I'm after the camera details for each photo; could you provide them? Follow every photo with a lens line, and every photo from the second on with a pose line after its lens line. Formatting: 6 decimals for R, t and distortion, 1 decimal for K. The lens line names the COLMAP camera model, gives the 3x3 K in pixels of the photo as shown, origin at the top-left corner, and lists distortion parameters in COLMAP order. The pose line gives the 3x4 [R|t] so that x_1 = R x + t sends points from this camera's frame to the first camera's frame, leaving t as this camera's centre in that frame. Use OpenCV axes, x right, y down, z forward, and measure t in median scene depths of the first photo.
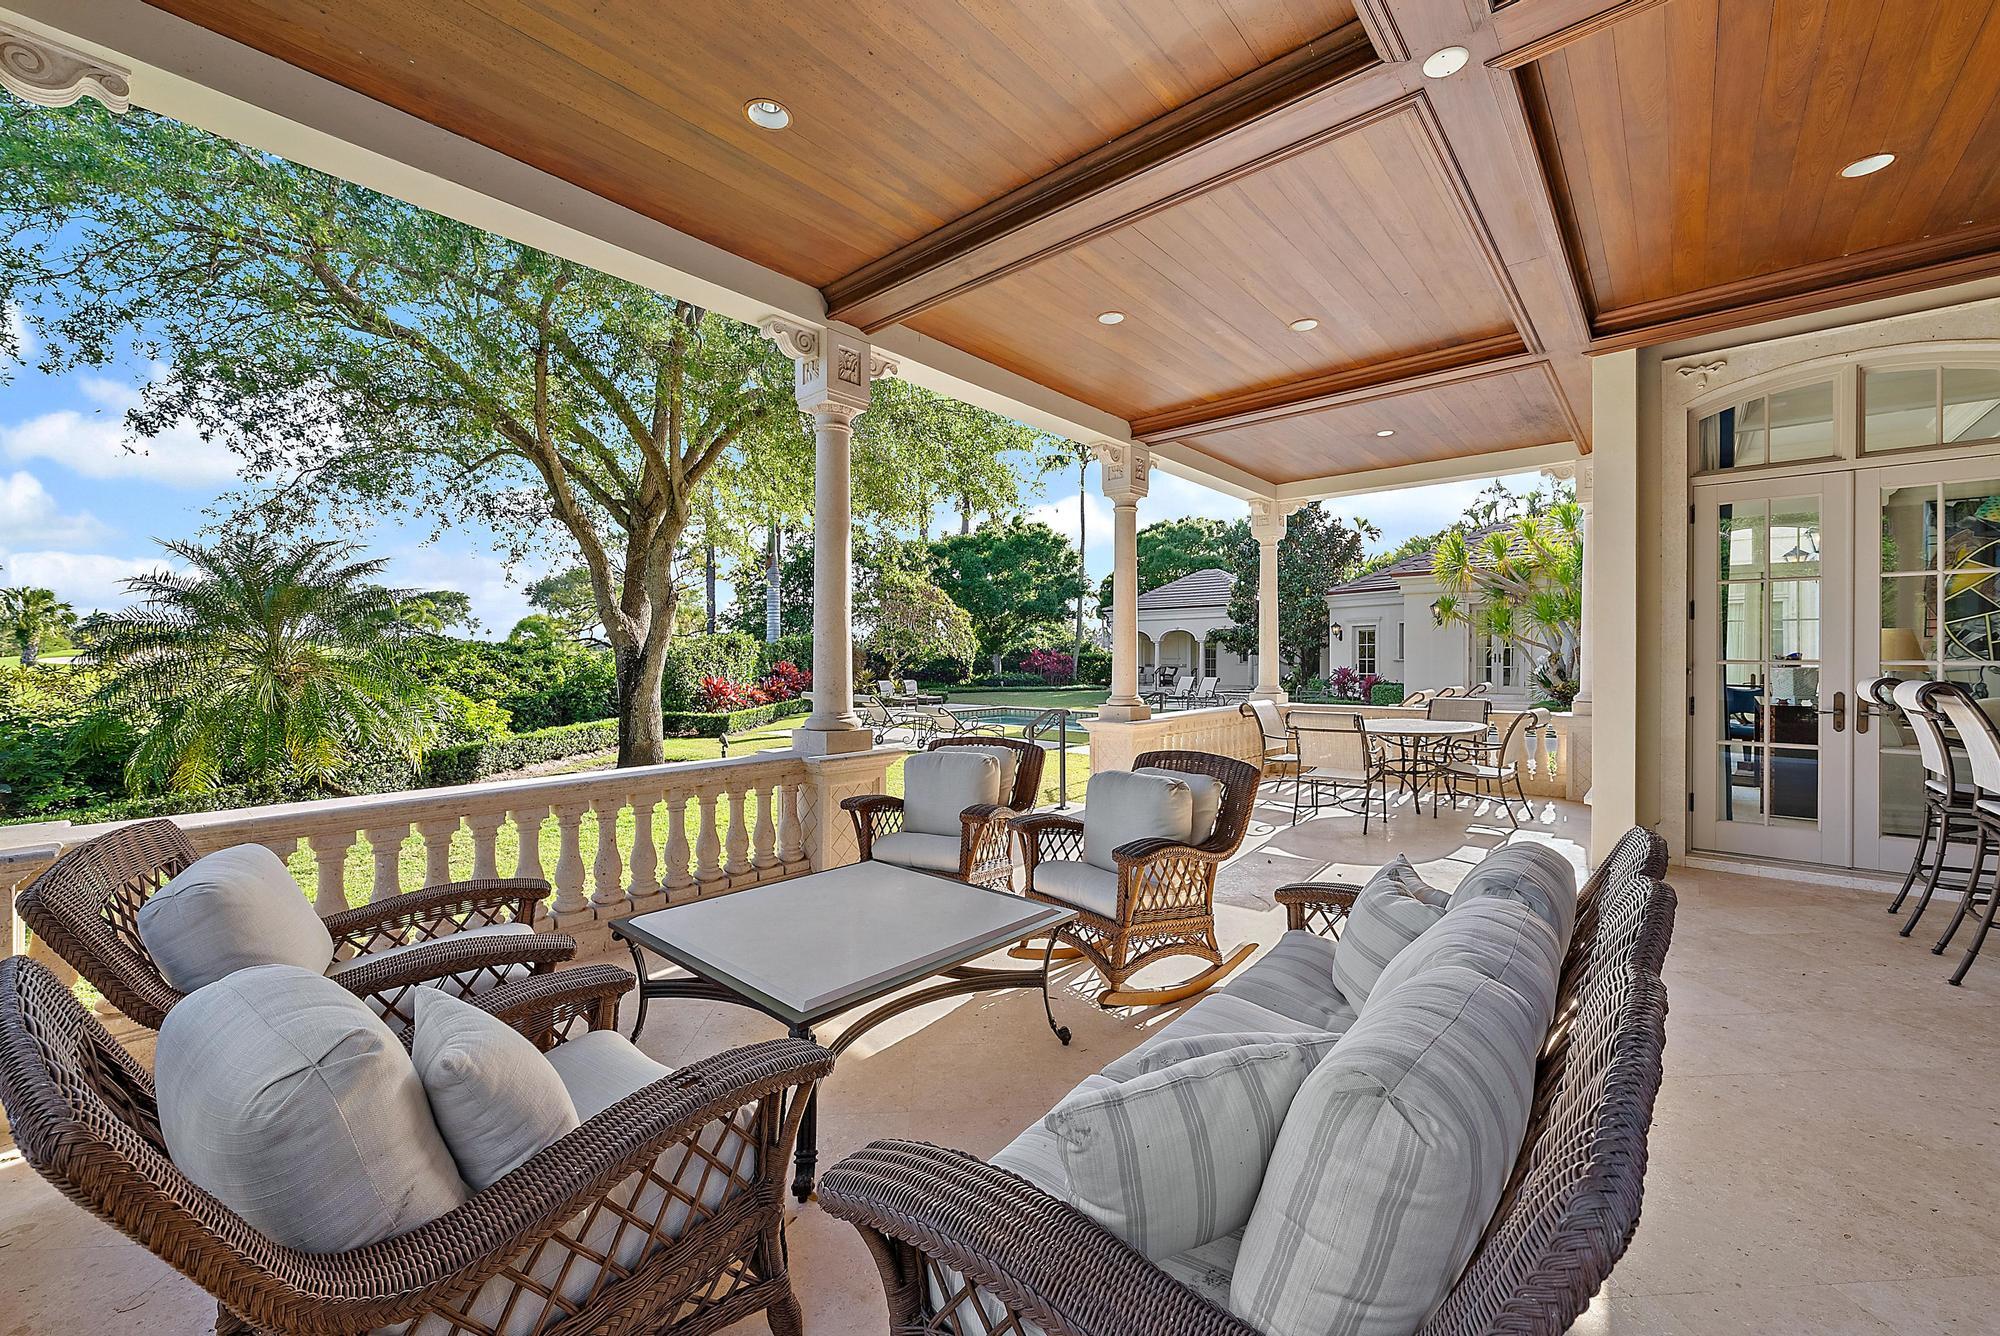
lens RADIAL K [[782.4, 0, 1013.7], [0, 782.4, 663.5], [0, 0, 1]] dist [0.001731, 0.000394]
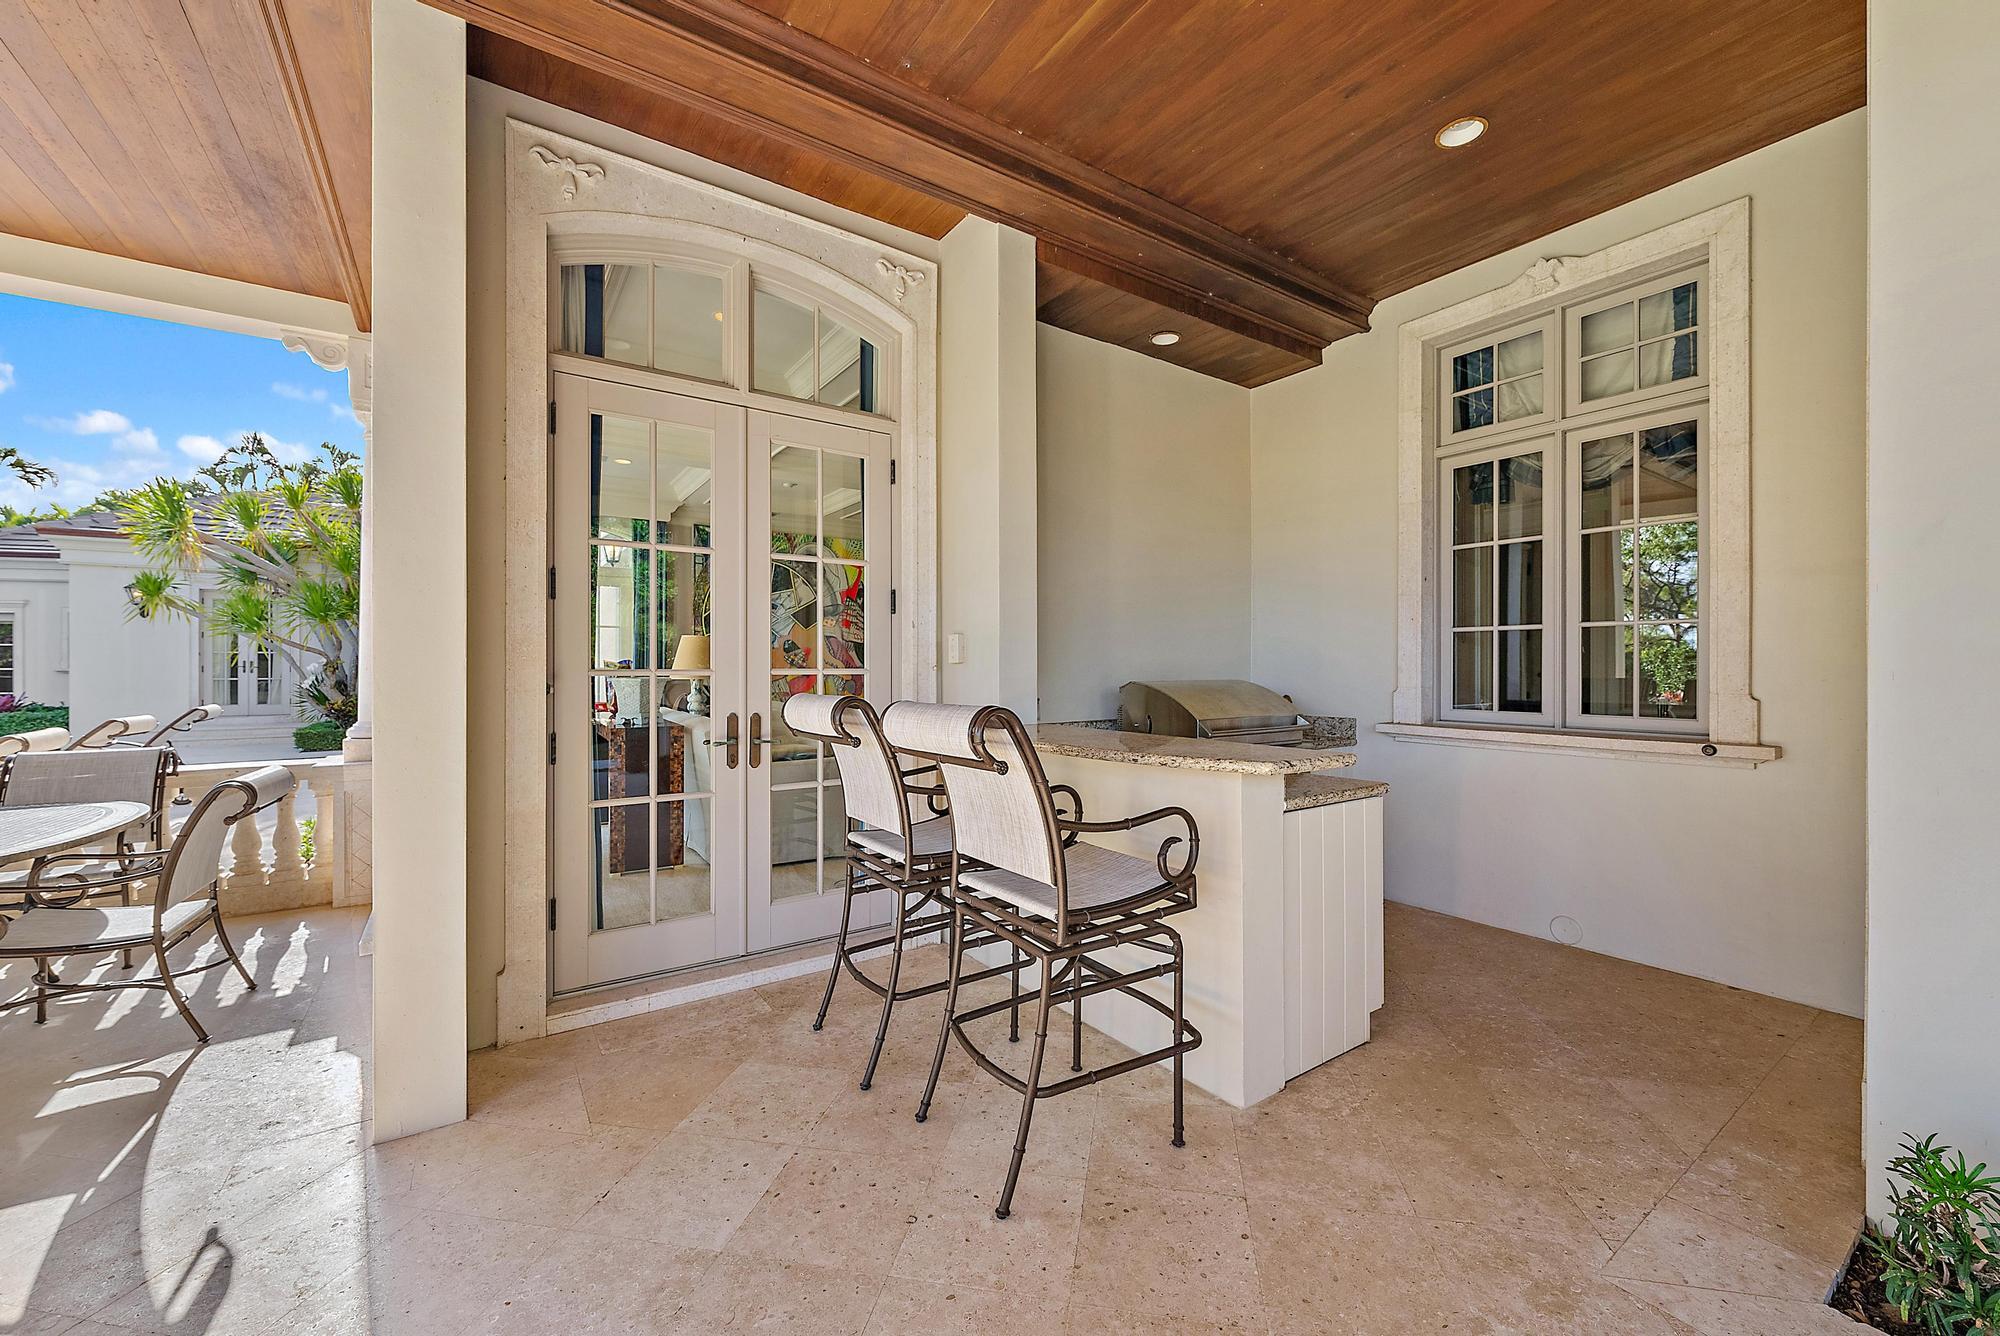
lens RADIAL K [[782.4, 0, 1013.7], [0, 782.4, 663.5], [0, 0, 1]] dist [0.001731, 0.000394]
pose [[0.254117, 0.003014, 0.967169, 0.108992], [0.007743, 0.999957, -0.005150, -0.000854], [-0.967143, 0.008797, 0.254082, 0.145737]]
